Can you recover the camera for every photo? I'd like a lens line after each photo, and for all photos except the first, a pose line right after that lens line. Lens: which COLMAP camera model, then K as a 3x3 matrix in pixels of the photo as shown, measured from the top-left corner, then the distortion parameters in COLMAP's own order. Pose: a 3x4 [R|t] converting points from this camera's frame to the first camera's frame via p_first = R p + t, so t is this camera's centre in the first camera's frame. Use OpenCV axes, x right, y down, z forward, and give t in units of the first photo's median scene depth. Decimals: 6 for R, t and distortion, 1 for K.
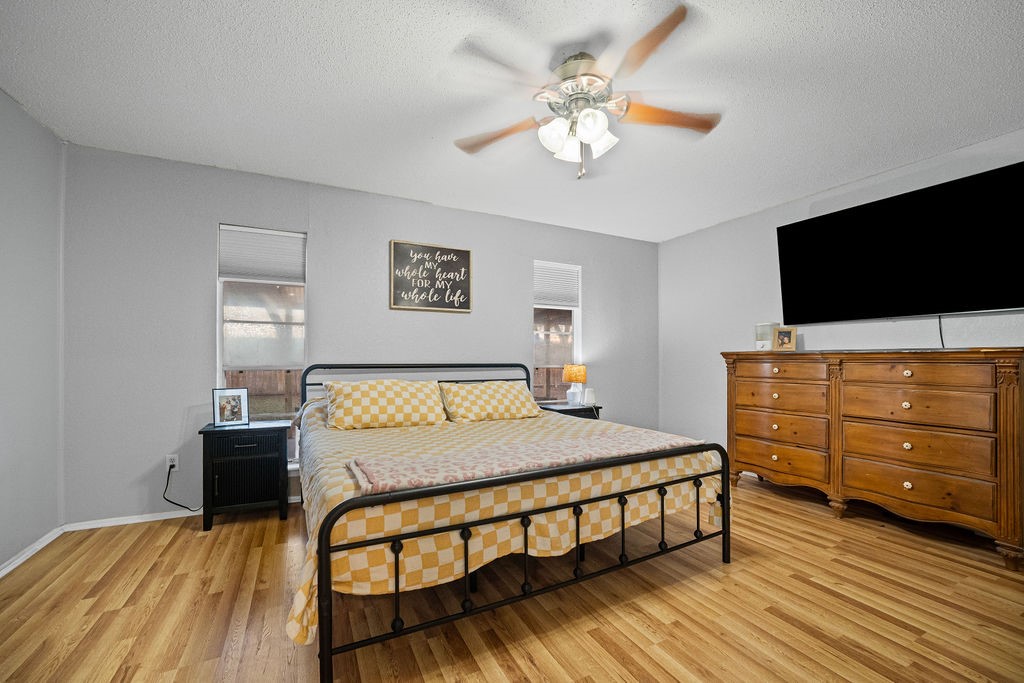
lens RADIAL K [[418.4, 0, 523.4], [0, 418.4, 349.1], [0, 0, 1]] dist [-0.023878, 0.000267]
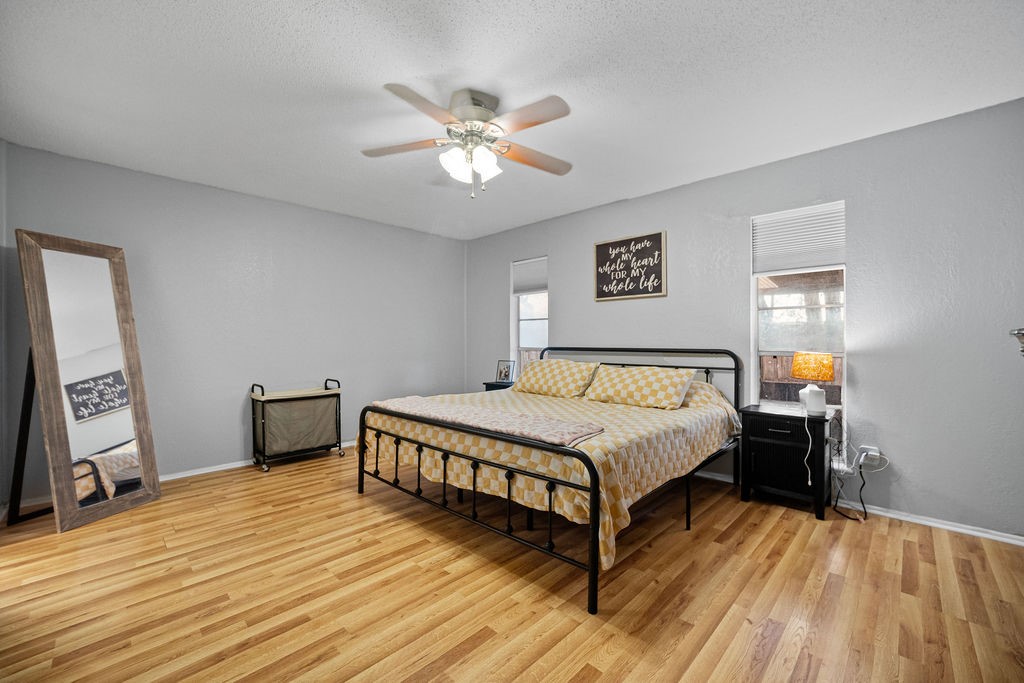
lens RADIAL K [[418.4, 0, 523.4], [0, 418.4, 349.1], [0, 0, 1]] dist [-0.023878, 0.000267]
pose [[0.327889, 0.013949, -0.944613, 0.725033], [0.017044, 0.999641, 0.020677, 0.010758], [0.944562, -0.022880, 0.327534, 0.400356]]
